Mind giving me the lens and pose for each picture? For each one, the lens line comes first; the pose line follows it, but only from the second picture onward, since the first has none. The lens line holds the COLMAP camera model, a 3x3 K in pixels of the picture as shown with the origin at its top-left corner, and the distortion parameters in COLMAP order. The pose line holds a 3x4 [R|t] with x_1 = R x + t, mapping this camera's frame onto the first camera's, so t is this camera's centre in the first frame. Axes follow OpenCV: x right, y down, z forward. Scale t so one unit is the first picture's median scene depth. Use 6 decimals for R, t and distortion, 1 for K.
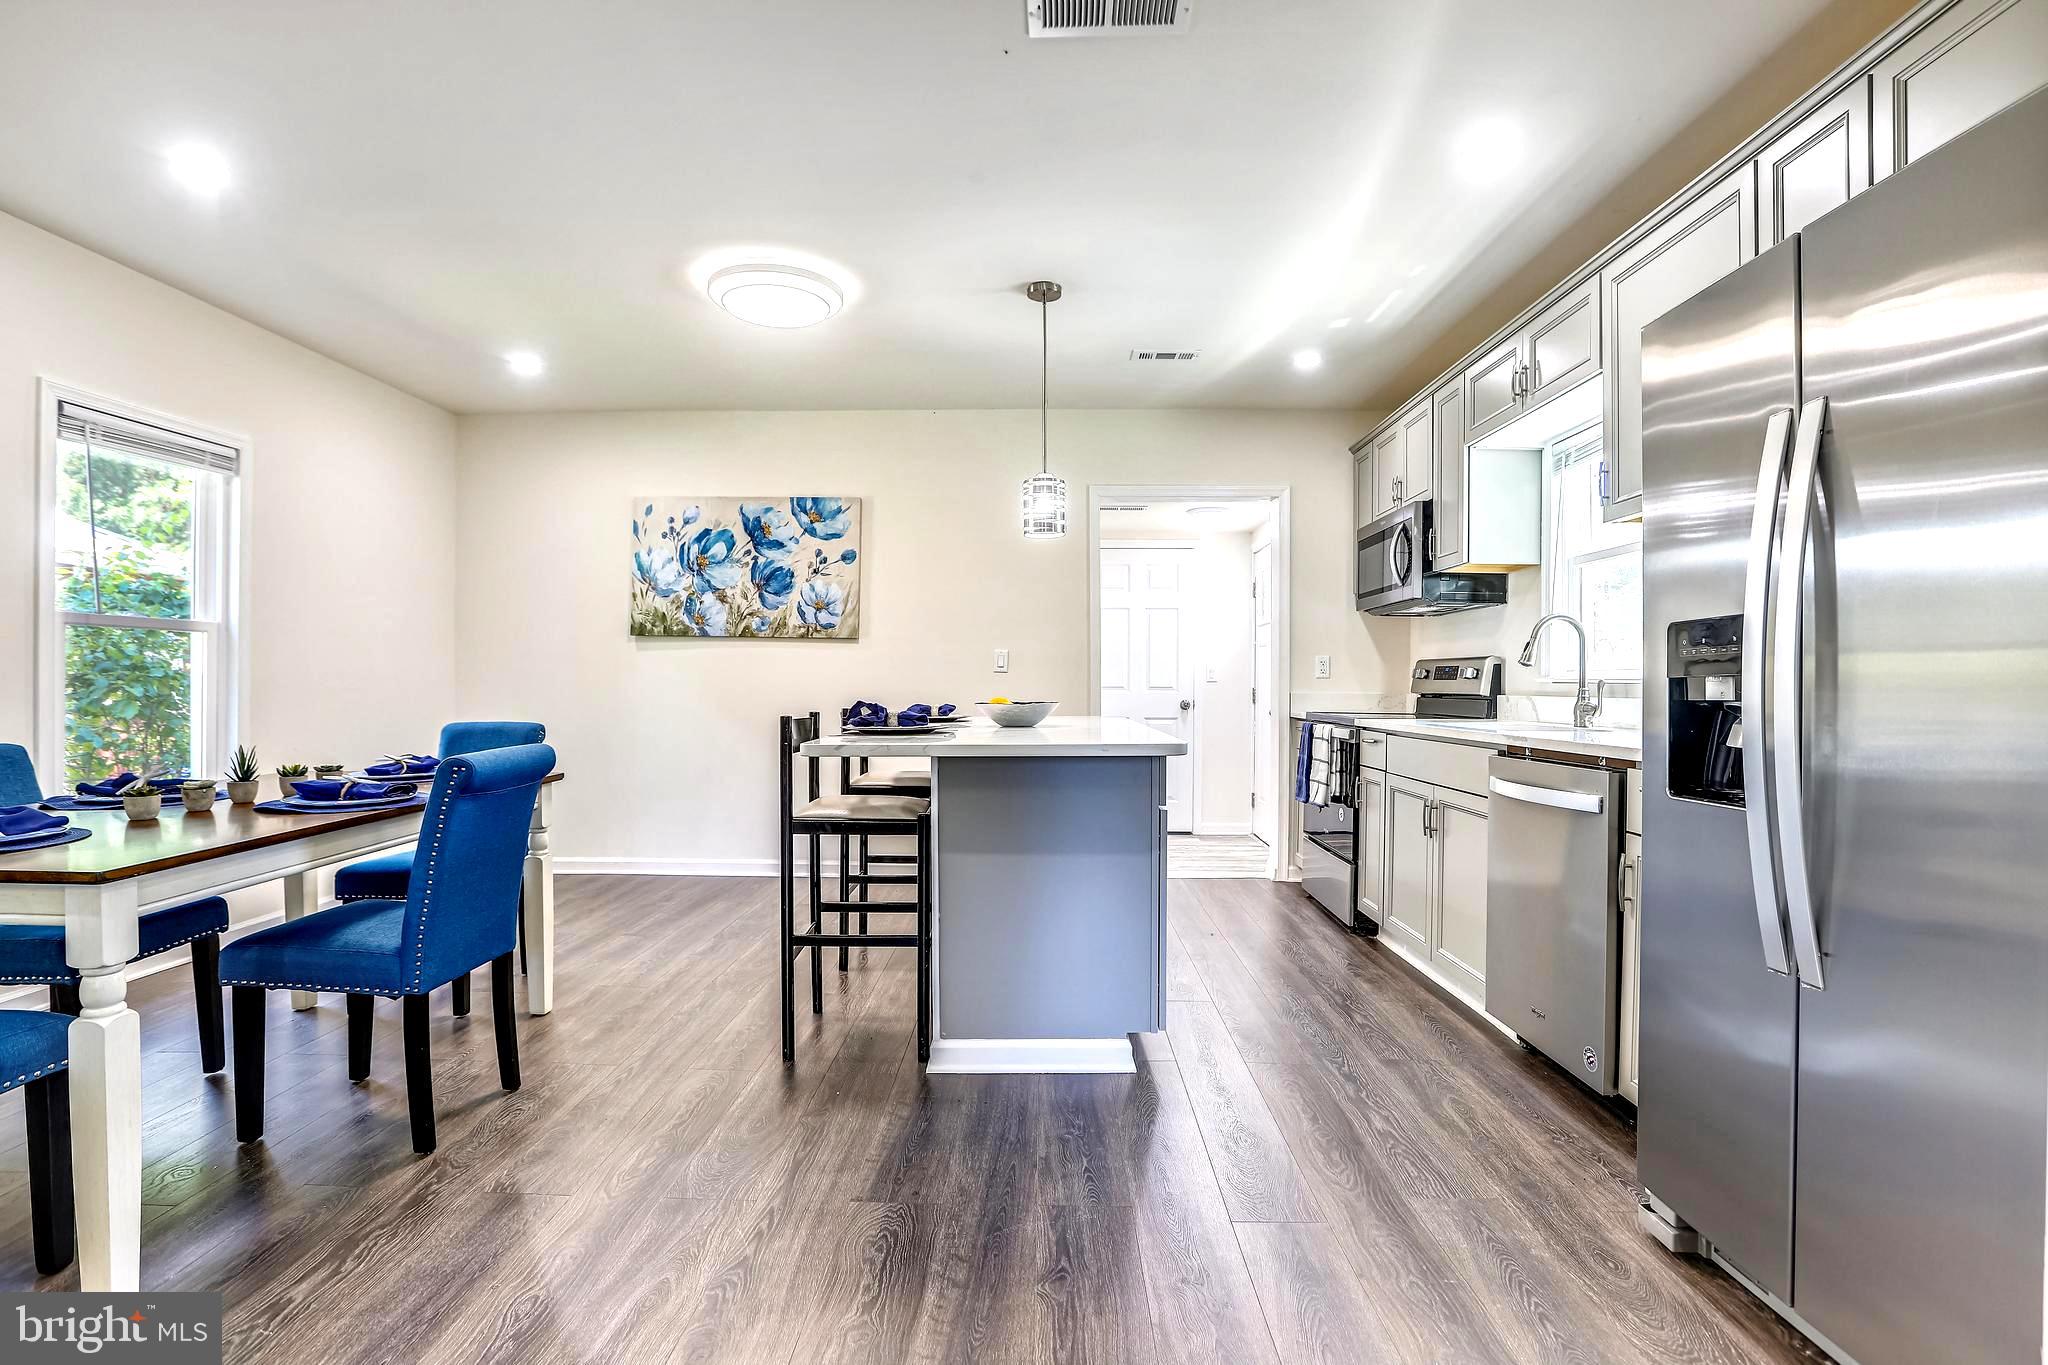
lens RADIAL K [[953.0, 0, 1029.1], [0, 953.0, 684.8], [0, 0, 1]] dist [-0.023532, 0.002467]
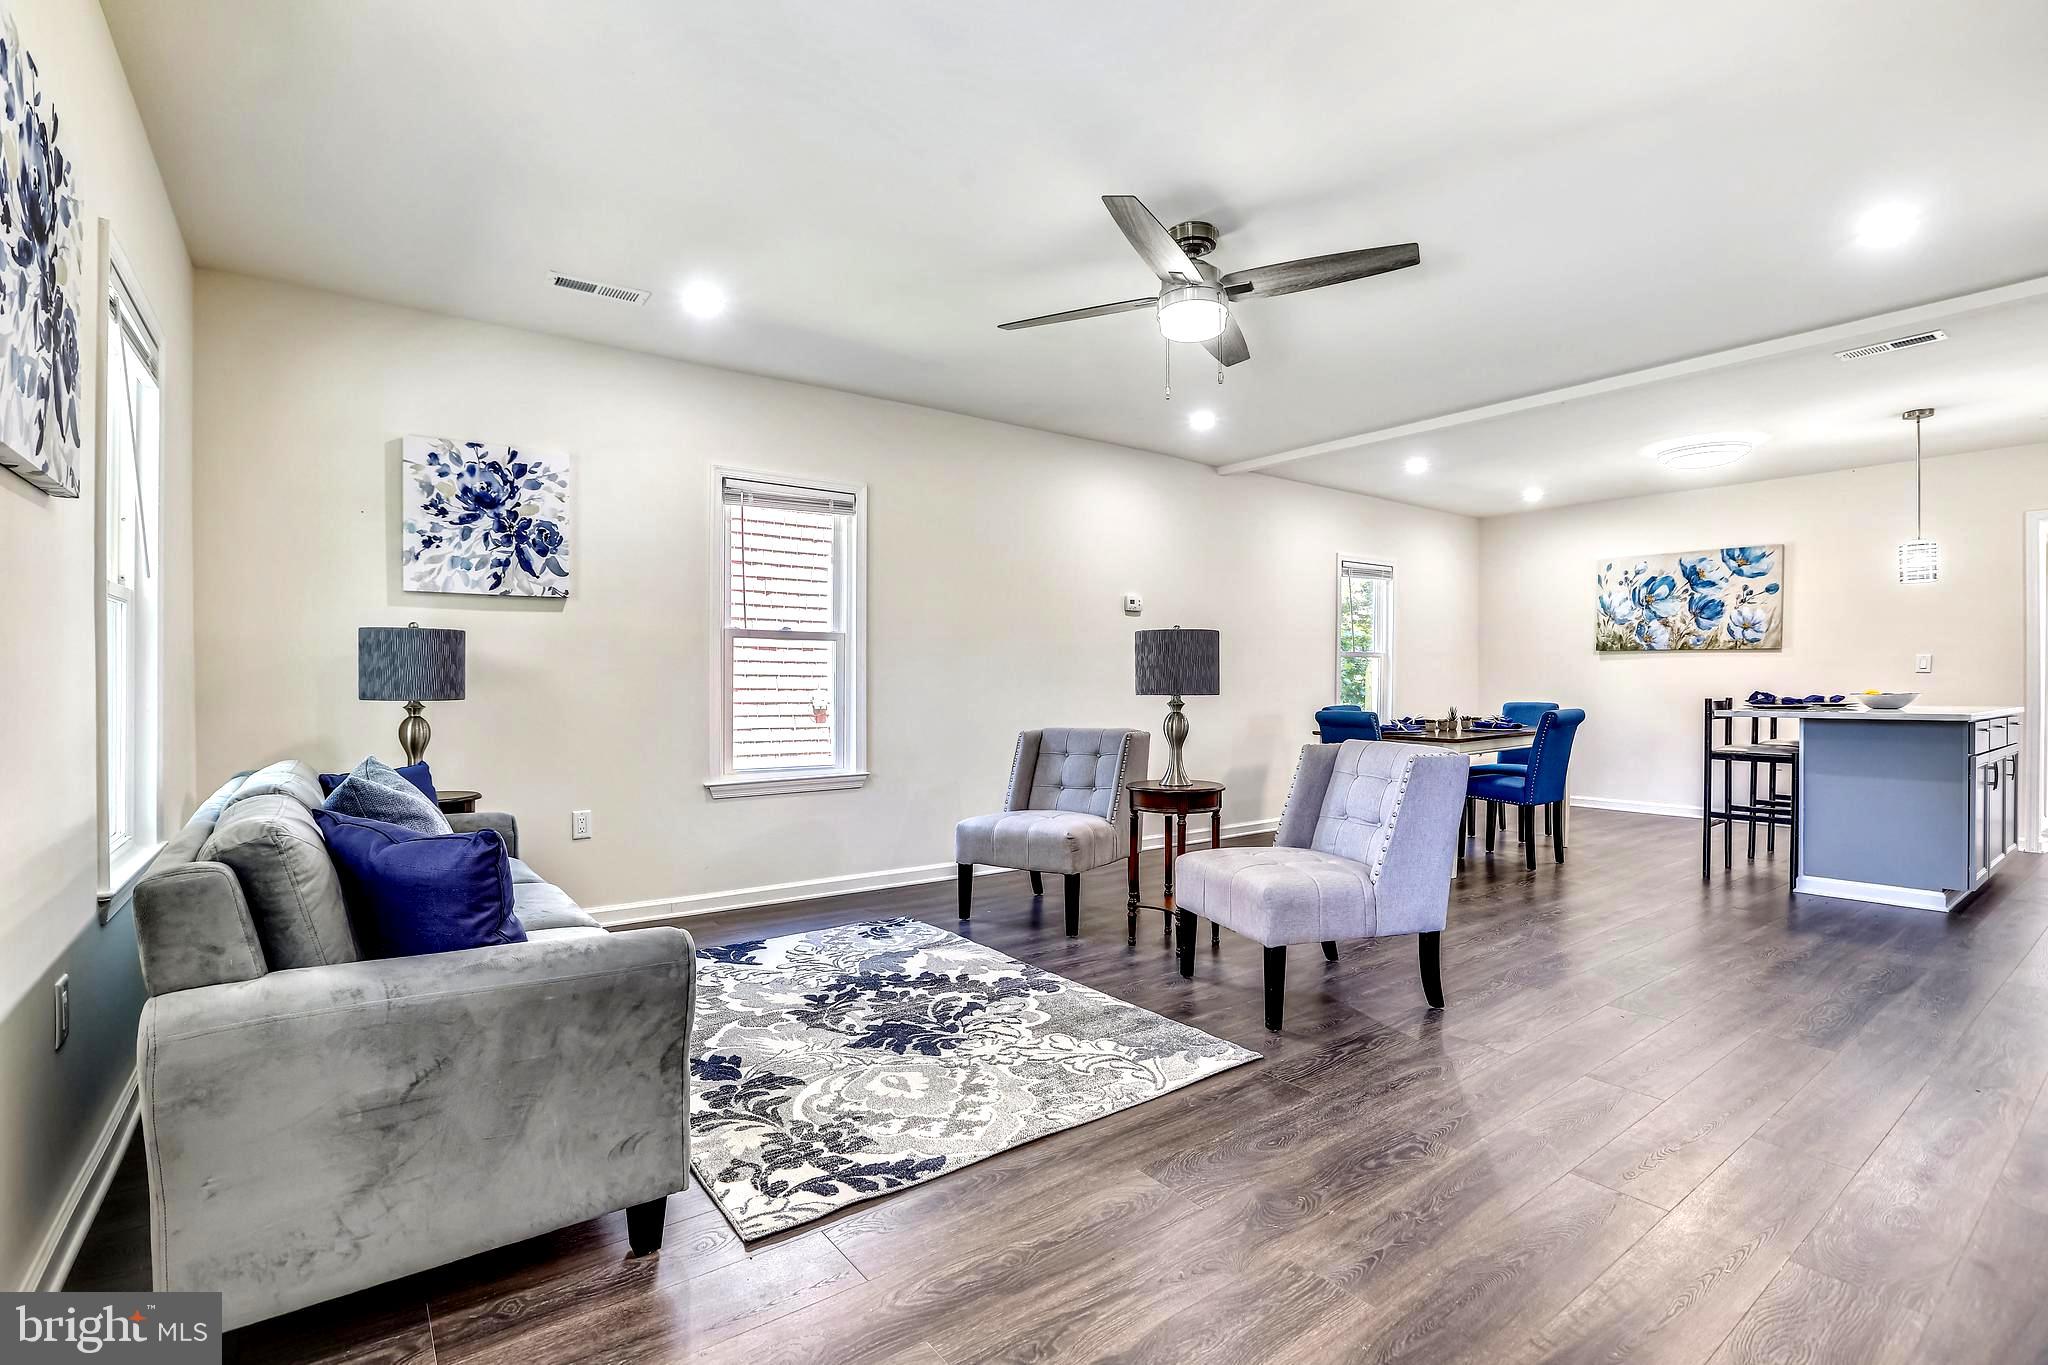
lens RADIAL K [[953.0, 0, 1005.2], [0, 953.0, 685.7], [0, 0, 1]] dist [-0.023532, 0.002467]
pose [[0.611417, 0.003256, -0.791302, 0.200932], [-0.003139, 0.999994, 0.001690, 0.004717], [0.791302, 0.001451, 0.611424, -0.680712]]
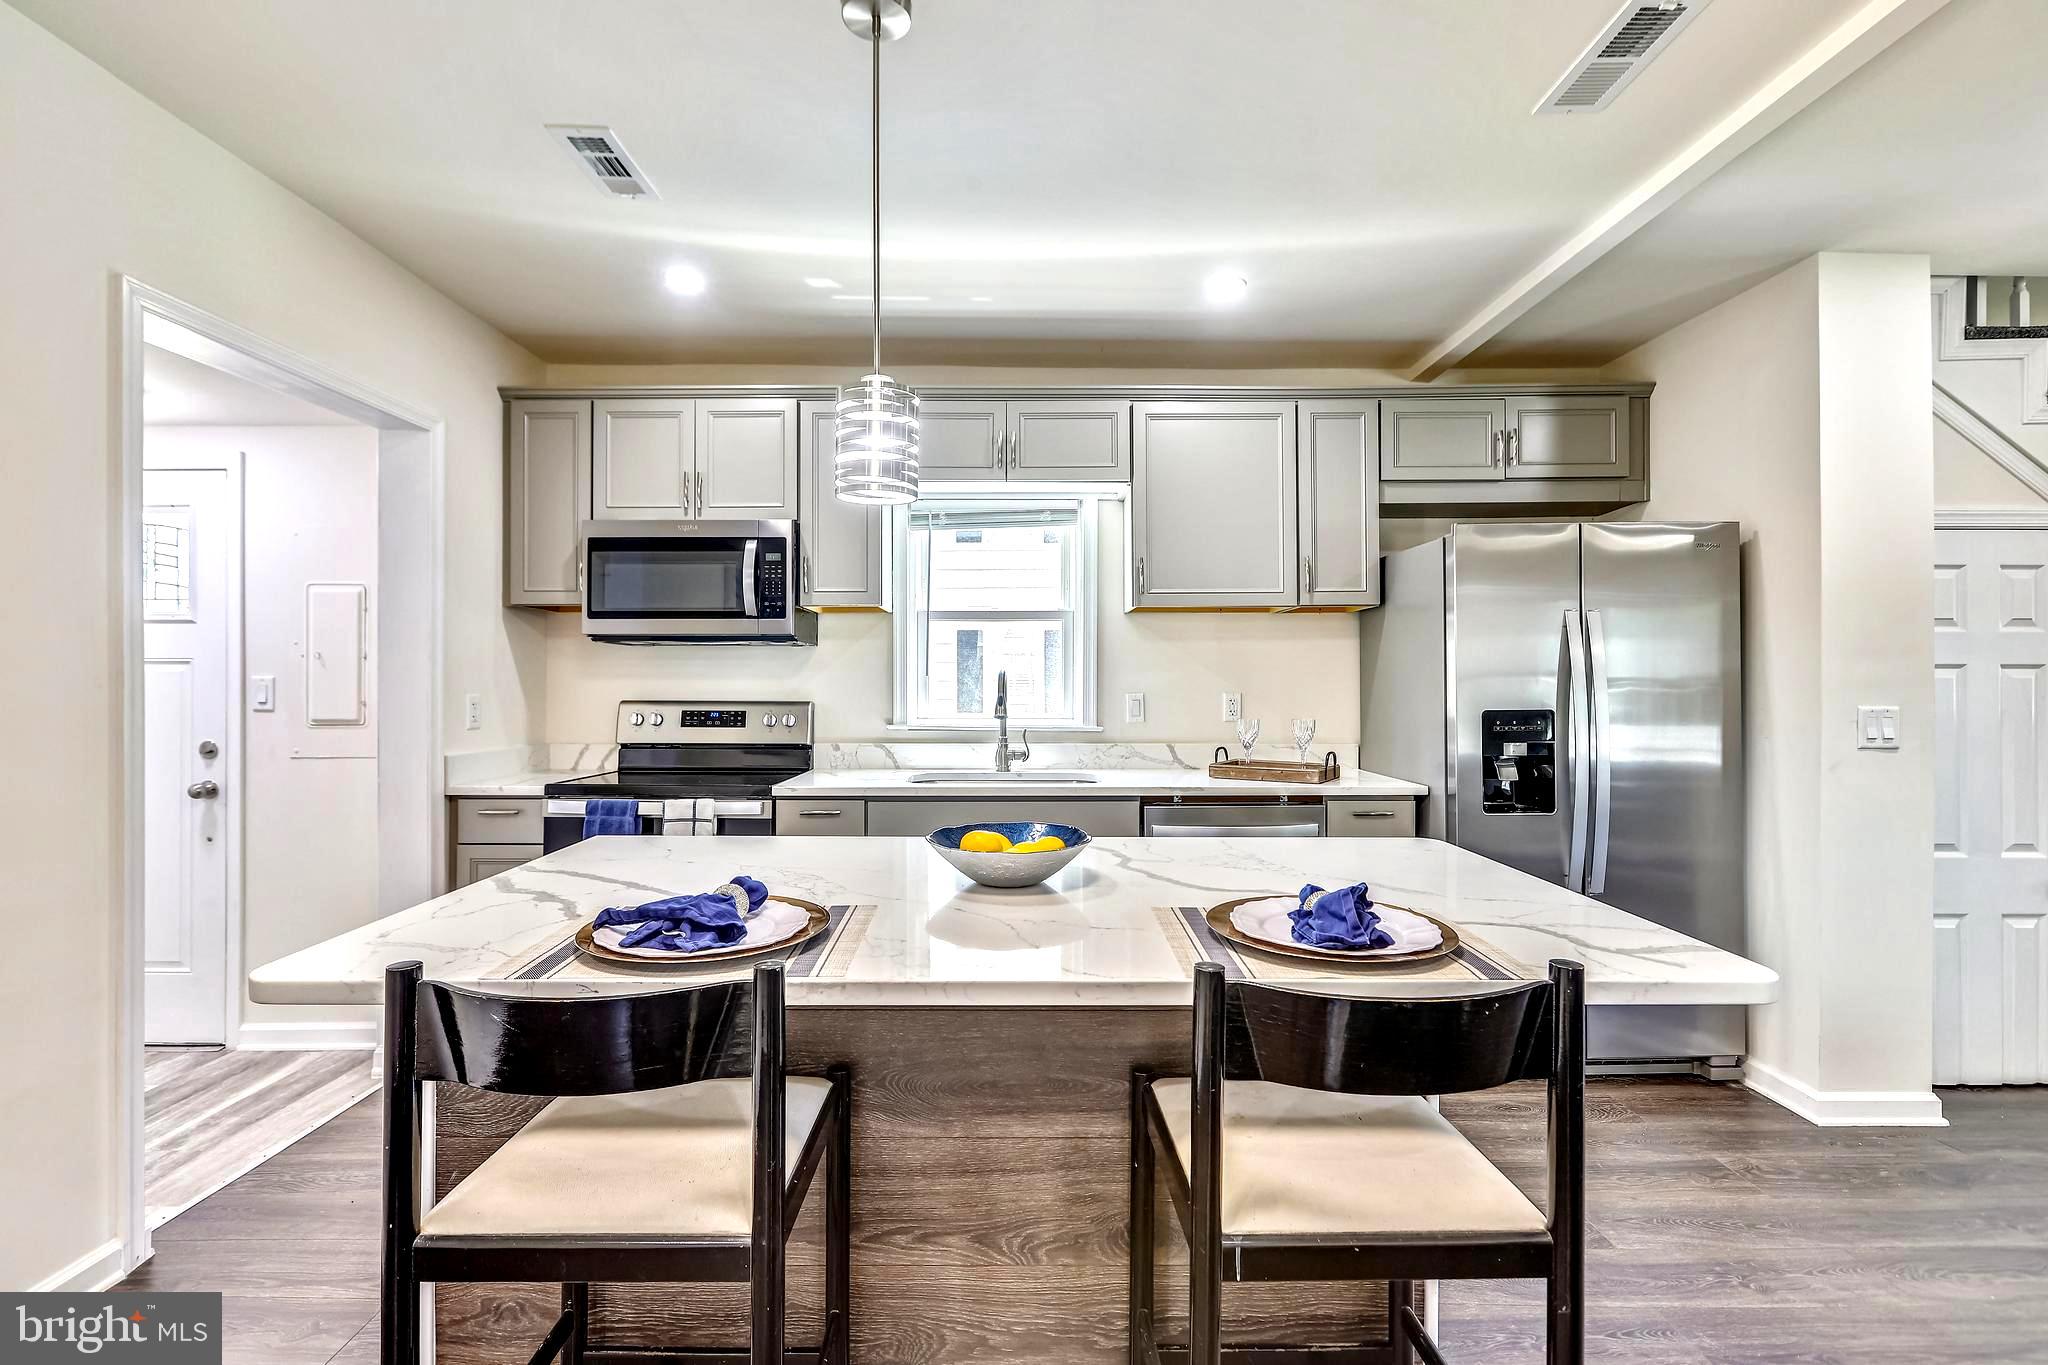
lens RADIAL K [[901.5, 0, 1007.3], [0, 901.5, 682.4], [0, 0, 1]] dist [0.002382, 0.000085]
pose [[-0.004871, -0.002337, 0.999985, -0.316240], [0.001343, 0.999996, 0.002344, -0.040802], [-0.999987, 0.001355, -0.004868, 0.644086]]
